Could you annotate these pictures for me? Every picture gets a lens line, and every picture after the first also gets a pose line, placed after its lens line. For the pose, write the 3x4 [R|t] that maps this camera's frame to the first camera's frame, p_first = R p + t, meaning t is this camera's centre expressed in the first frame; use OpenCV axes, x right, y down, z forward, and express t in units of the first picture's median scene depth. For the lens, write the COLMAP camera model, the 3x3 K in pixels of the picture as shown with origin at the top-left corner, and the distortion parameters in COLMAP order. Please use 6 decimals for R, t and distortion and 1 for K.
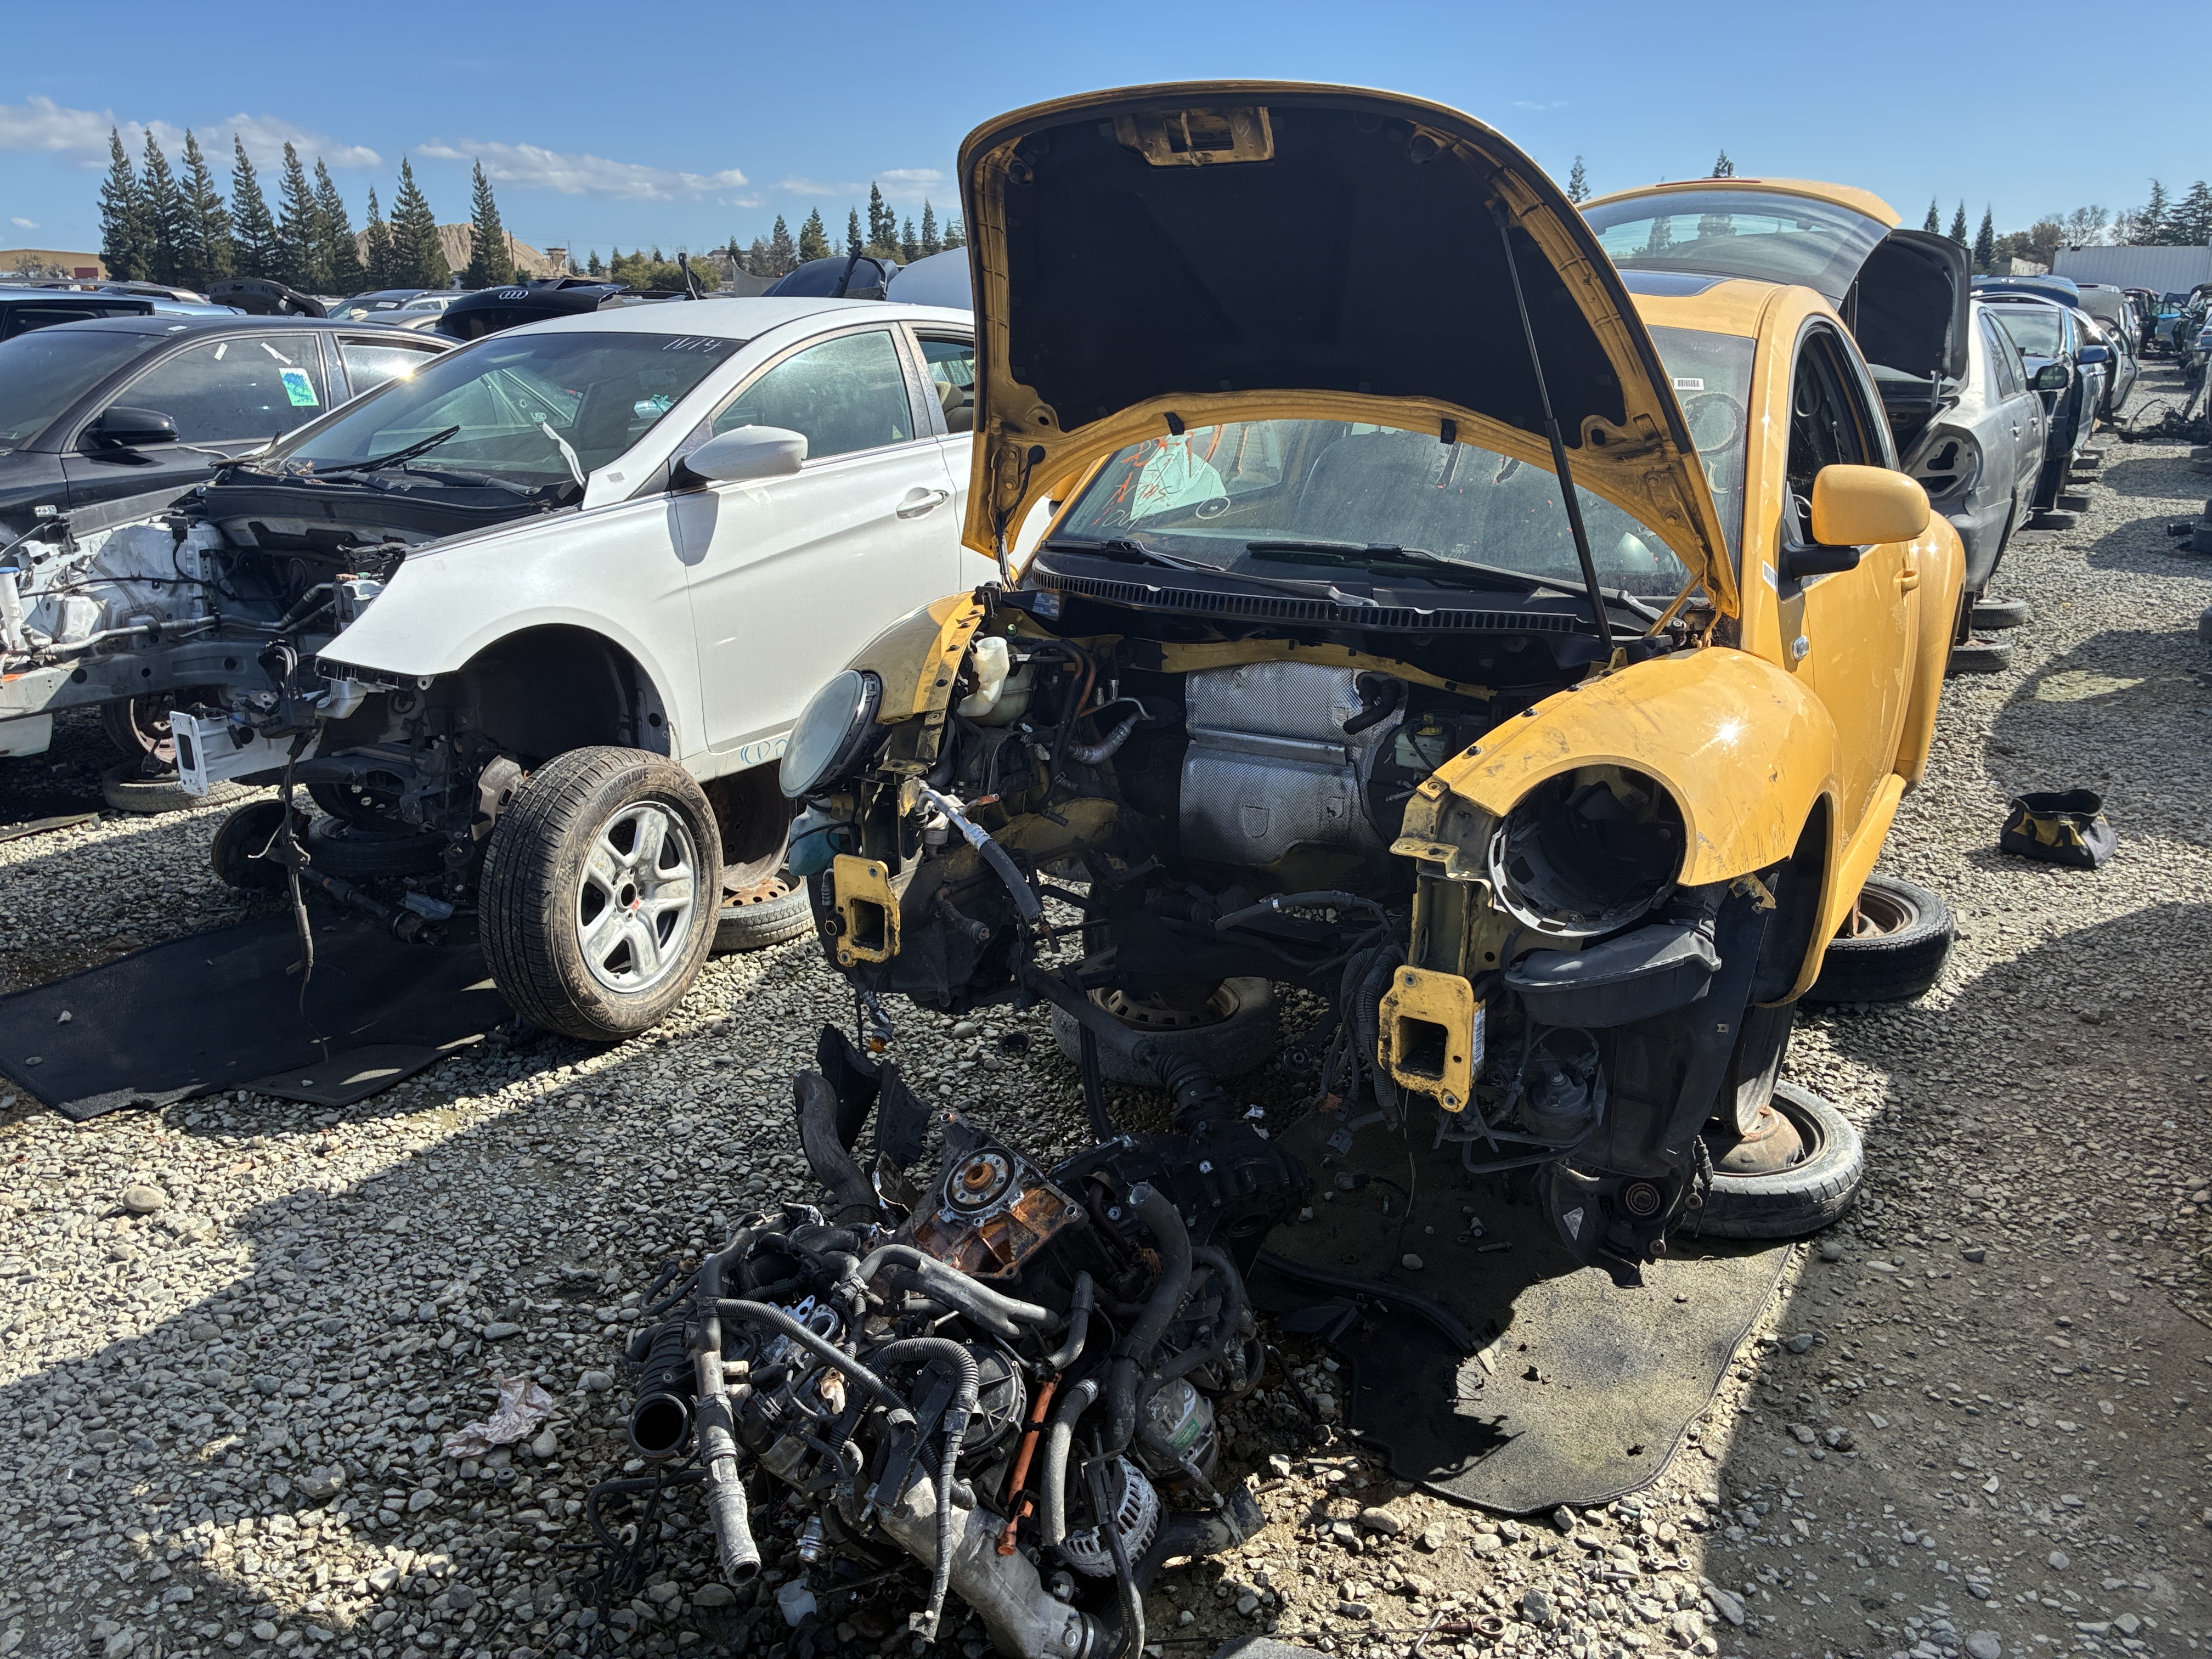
lens RADIAL K [[1694.5, 0, 1112.0], [0, 1694.5, 862.5], [0, 0, 1]] dist [0.033782, -0.007456]
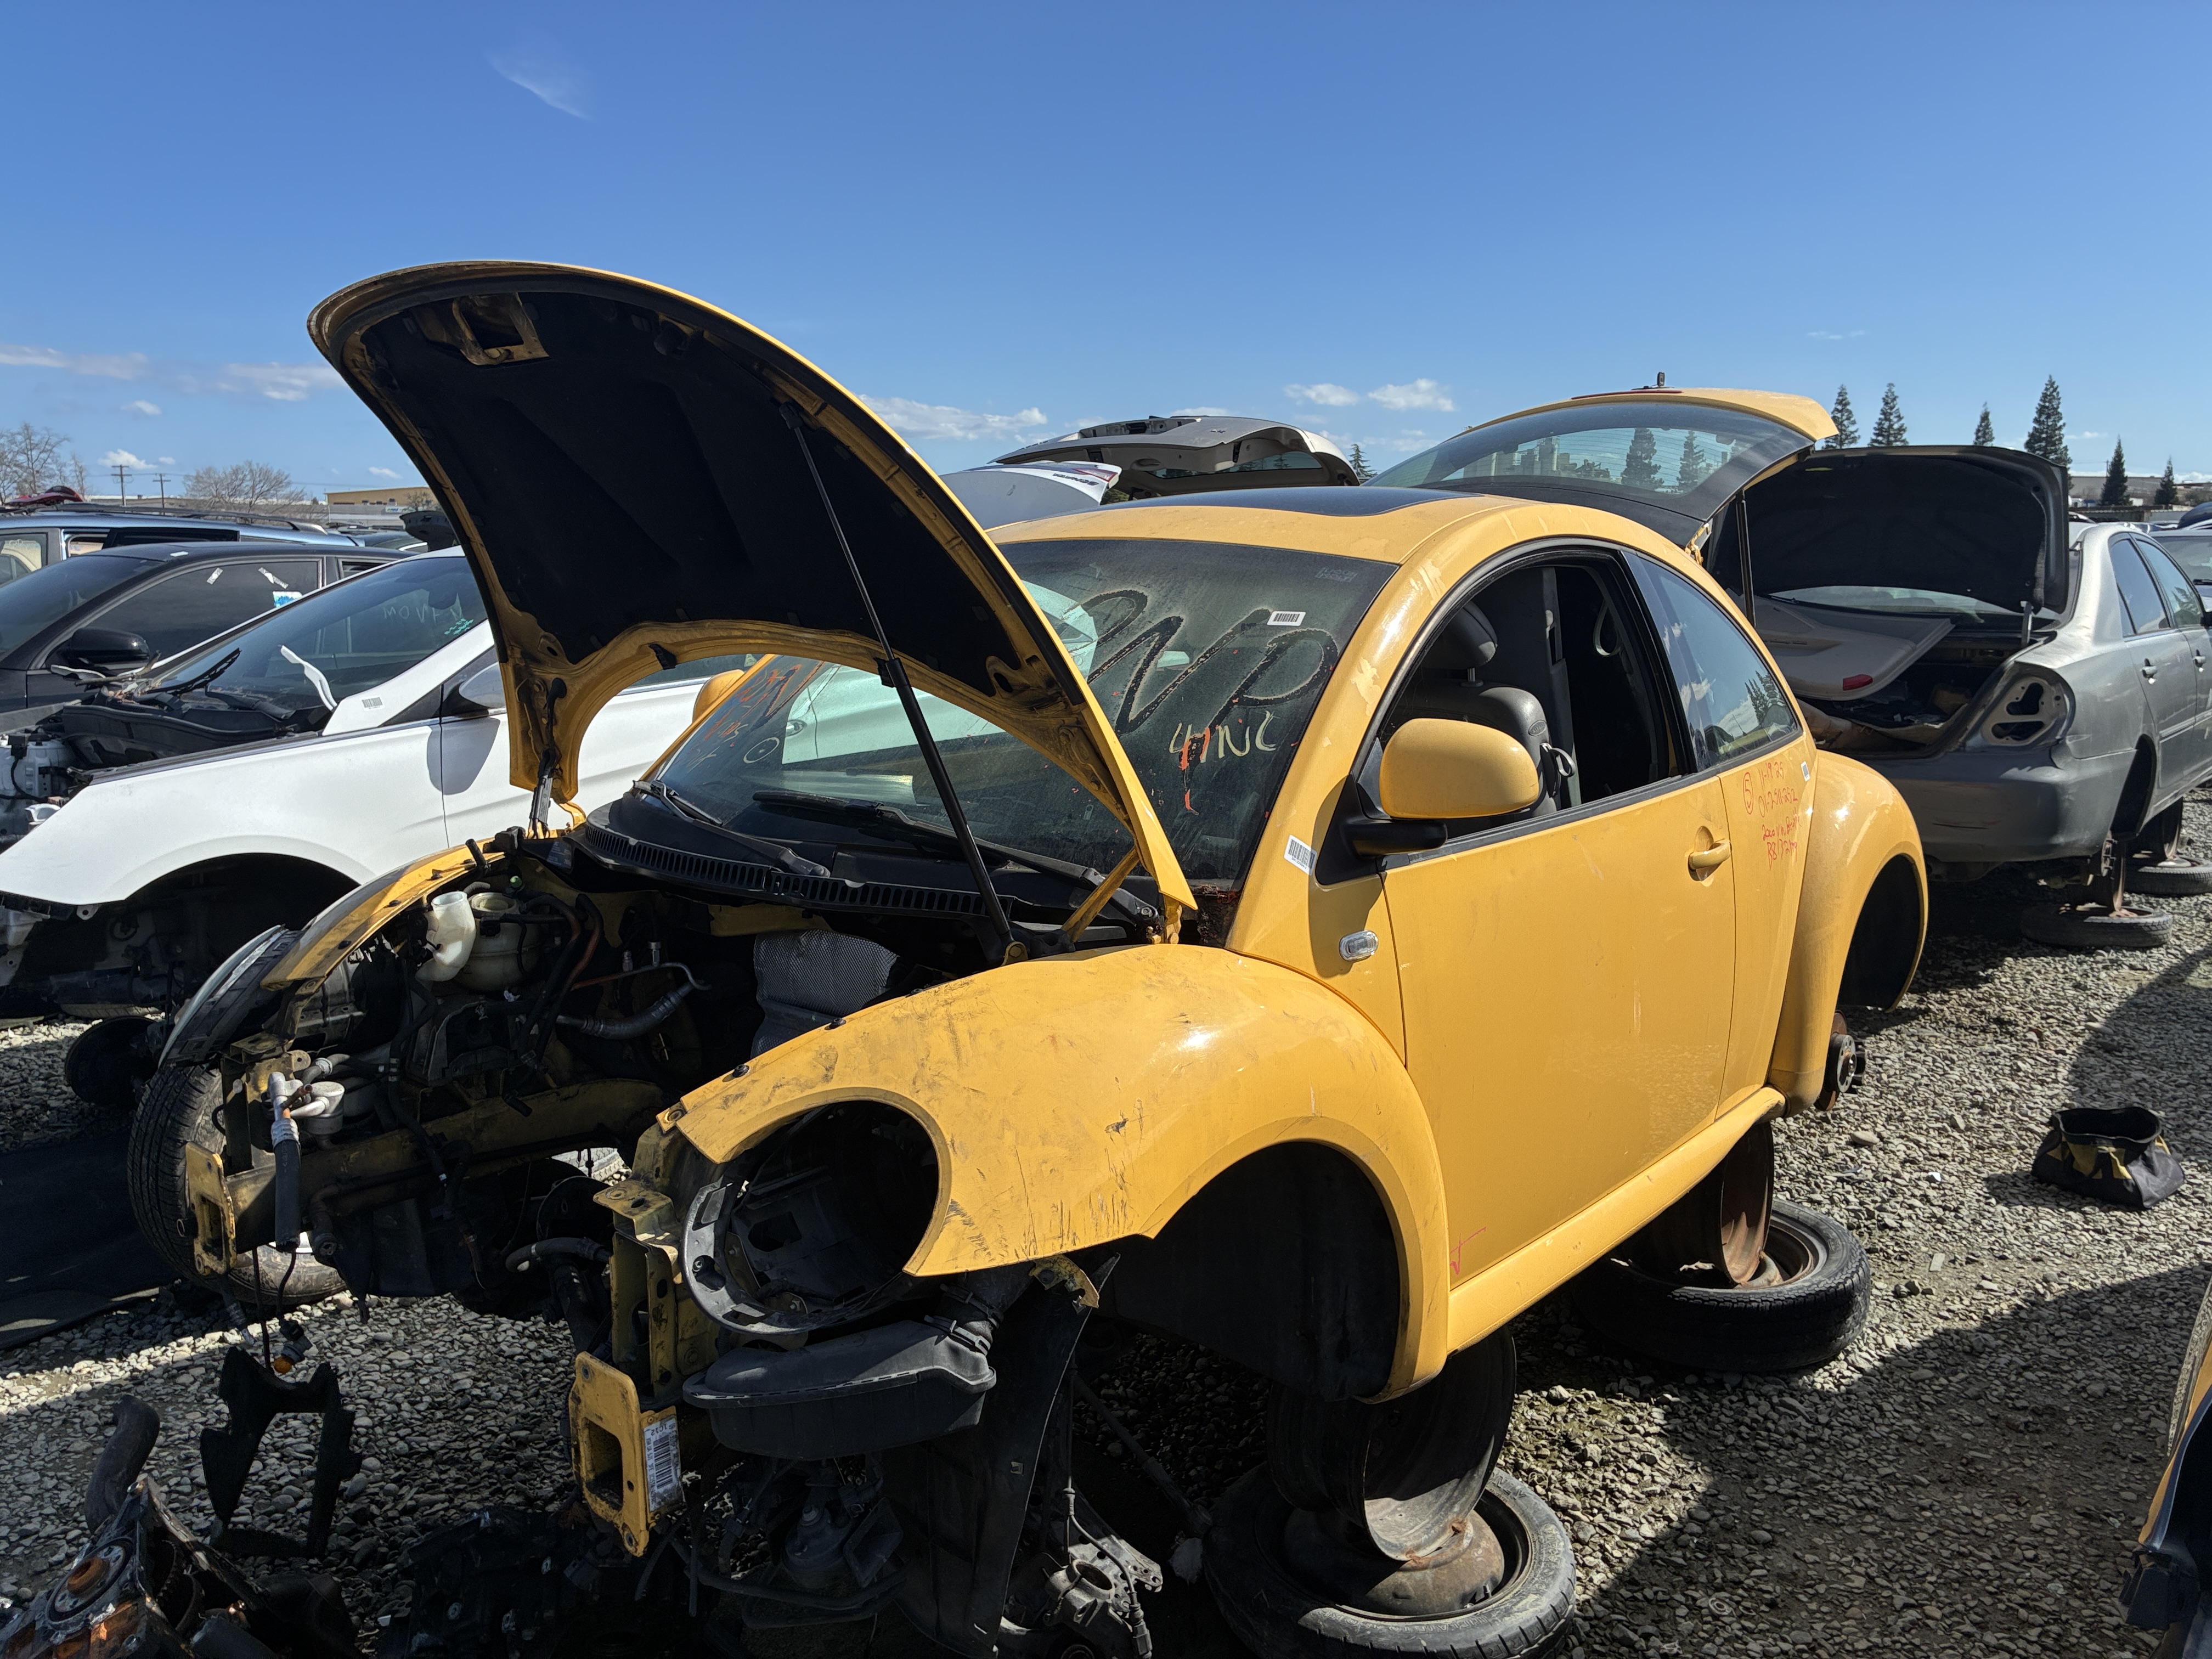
lens RADIAL K [[1716.9, 0, 1042.2], [0, 1716.9, 877.2], [0, 0, 1]] dist [0.065495, -0.081502]
pose [[0.984133, 0.032995, -0.174335, 0.256506], [-0.053589, 0.991945, -0.114774, -0.037287], [0.169144, 0.122295, 0.977975, 0.123757]]
